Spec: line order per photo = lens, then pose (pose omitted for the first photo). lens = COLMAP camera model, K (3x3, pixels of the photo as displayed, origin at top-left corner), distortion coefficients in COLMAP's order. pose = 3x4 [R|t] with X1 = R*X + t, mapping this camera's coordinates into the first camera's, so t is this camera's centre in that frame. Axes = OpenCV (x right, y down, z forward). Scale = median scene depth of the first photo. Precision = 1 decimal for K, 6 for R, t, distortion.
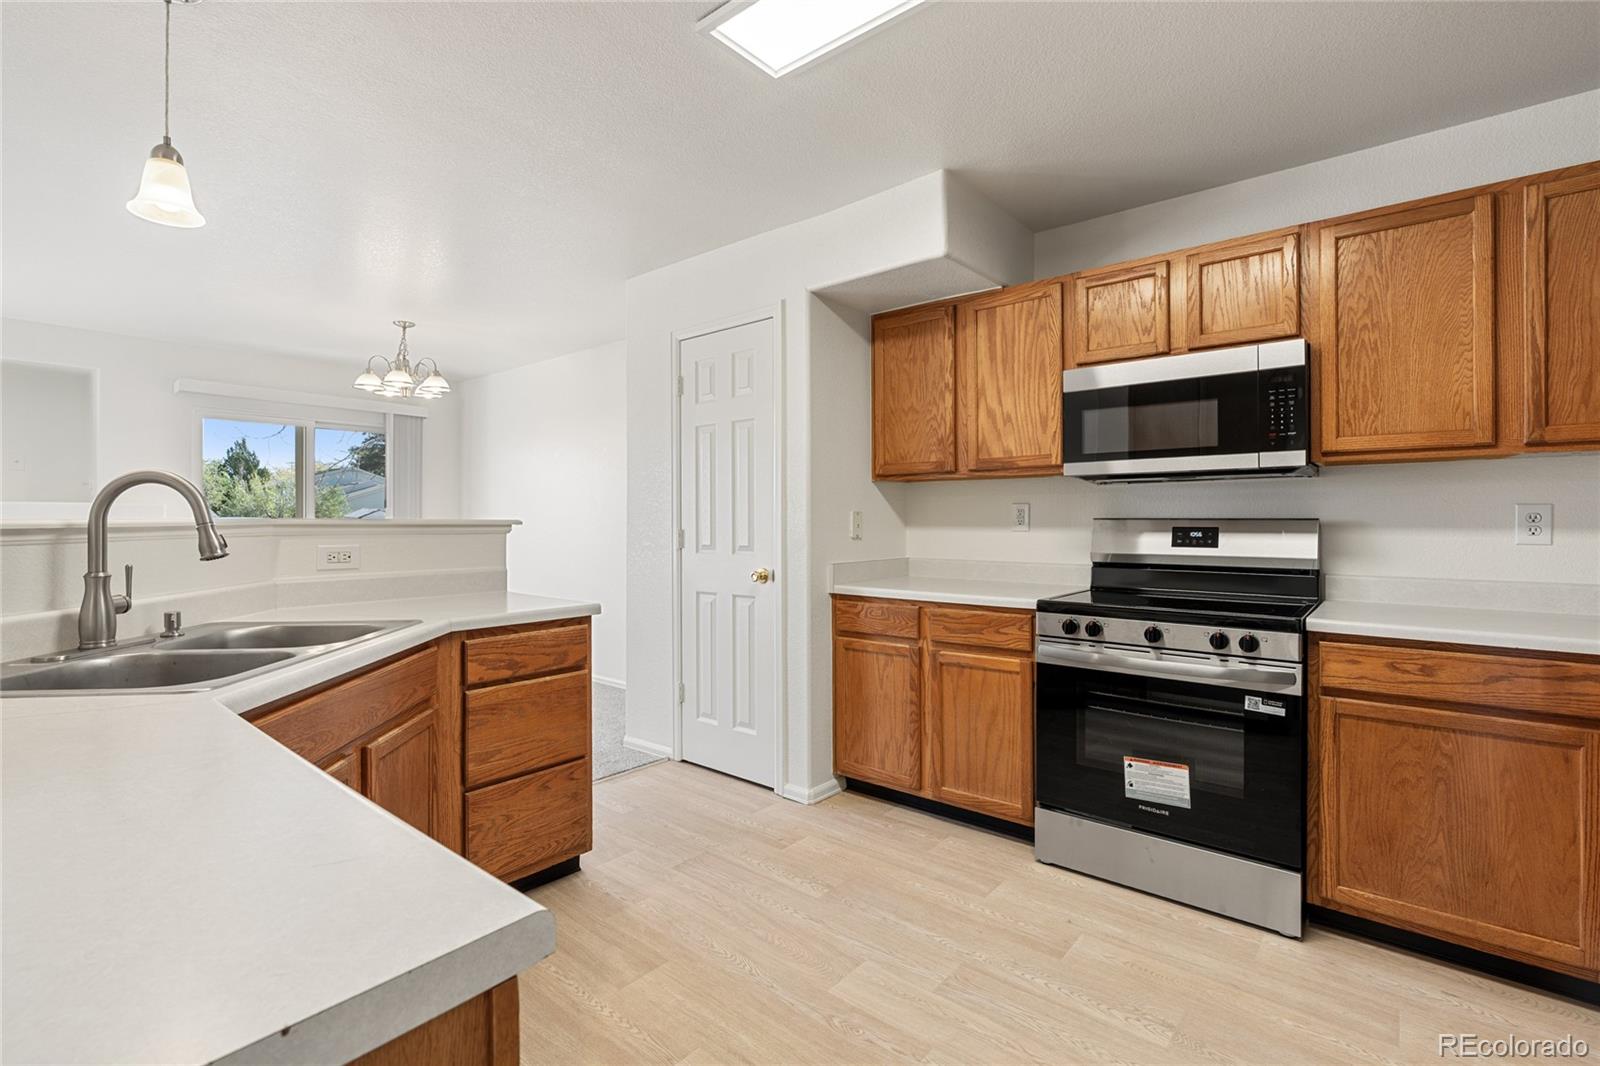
lens RADIAL K [[726.1, 0, 796.9], [0, 726.1, 521.4], [0, 0, 1]] dist [-0.010254, 0.002579]
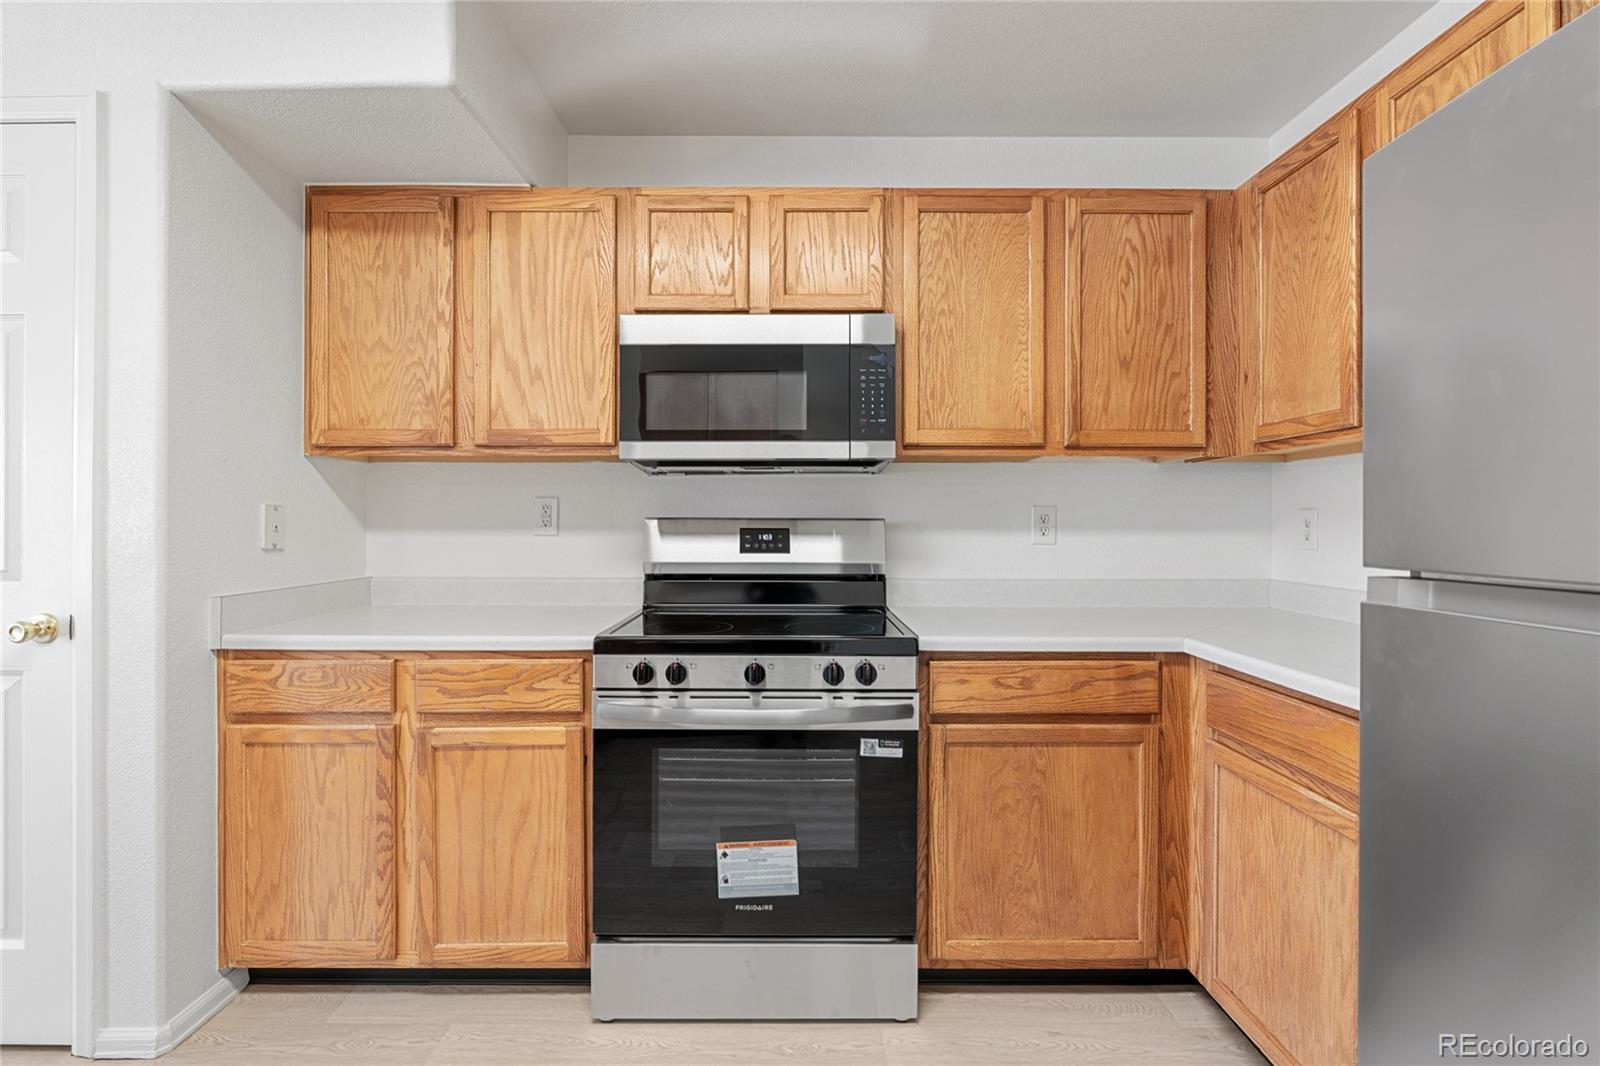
lens RADIAL K [[726.1, 0, 798.0], [0, 726.1, 517.7], [0, 0, 1]] dist [-0.010254, 0.002579]
pose [[0.764584, 0.005364, 0.644502, 0.039998], [-0.000256, 0.999968, -0.008020, 0.002230], [-0.644524, 0.005967, 0.764561, 0.363291]]
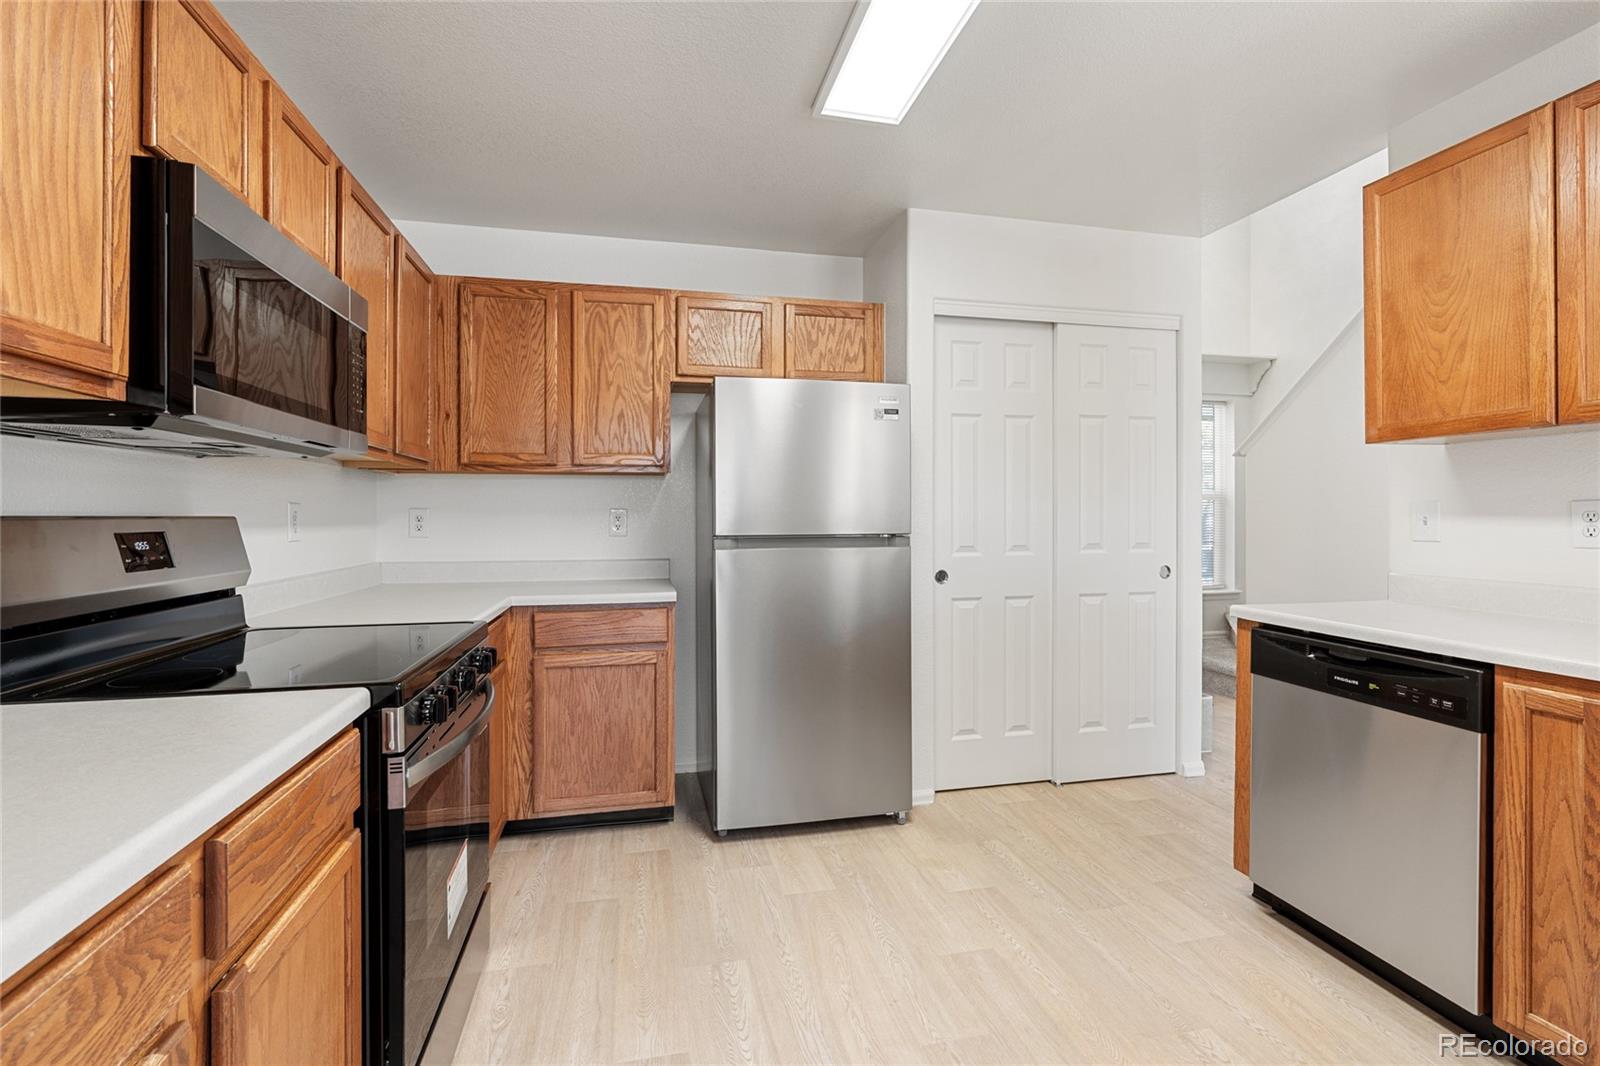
lens RADIAL K [[726.1, 0, 795.0], [0, 726.1, 521.2], [0, 0, 1]] dist [-0.010254, 0.002579]
pose [[-0.798485, -0.004978, 0.601994, -0.177442], [0.001792, 0.999942, 0.010646, -0.006480], [-0.602012, 0.009579, -0.798430, 1.246563]]
